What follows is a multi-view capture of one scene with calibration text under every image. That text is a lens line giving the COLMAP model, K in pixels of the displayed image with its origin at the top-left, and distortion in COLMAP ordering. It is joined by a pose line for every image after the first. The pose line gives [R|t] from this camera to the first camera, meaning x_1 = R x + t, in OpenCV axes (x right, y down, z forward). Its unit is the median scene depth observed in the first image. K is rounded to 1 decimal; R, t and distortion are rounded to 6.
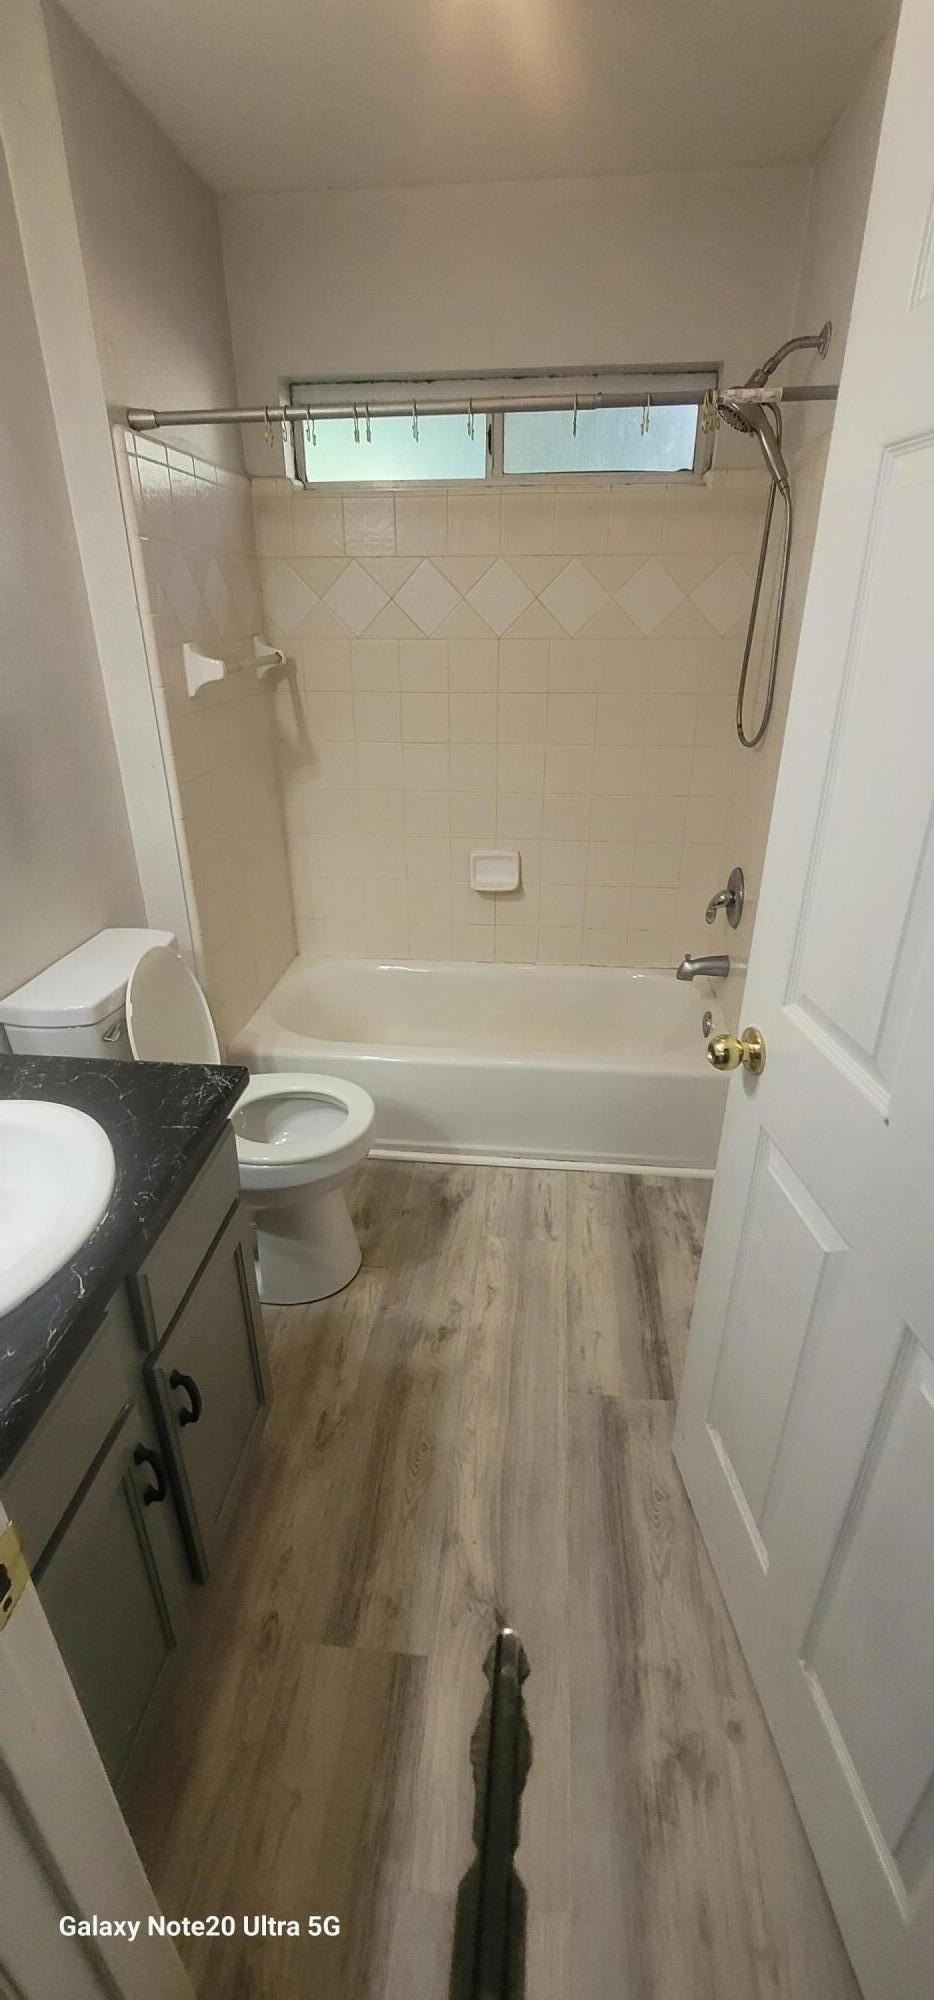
lens RADIAL K [[822.7, 0, 461.1], [0, 822.7, 1000.6], [0, 0, 1]] dist [-0.000231, -0.000033]
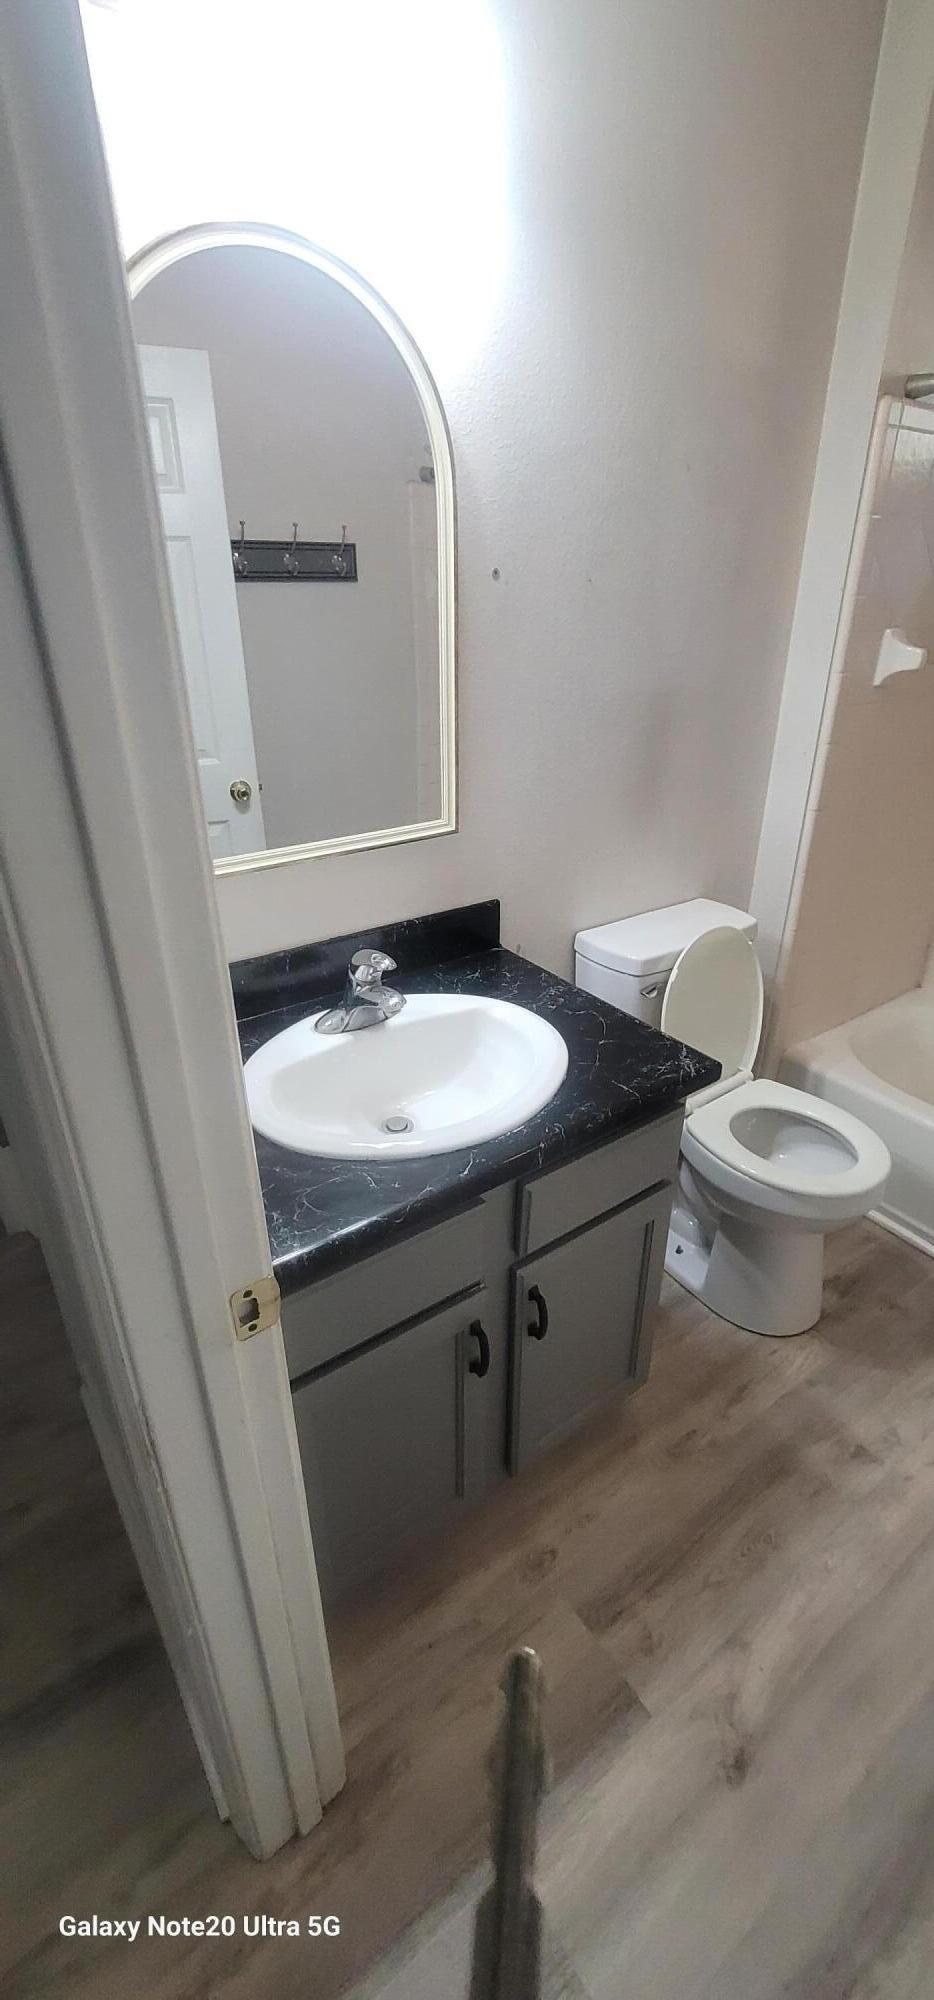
lens RADIAL K [[817.1, 0, 467.0], [0, 817.1, 1000.0], [0, 0, 1]] dist [-0.001665, -0.000033]
pose [[0.658486, 0.341116, -0.670847, 0.133626], [-0.326952, 0.932532, 0.153251, -0.032261], [0.677863, 0.118421, 0.725588, 0.065635]]
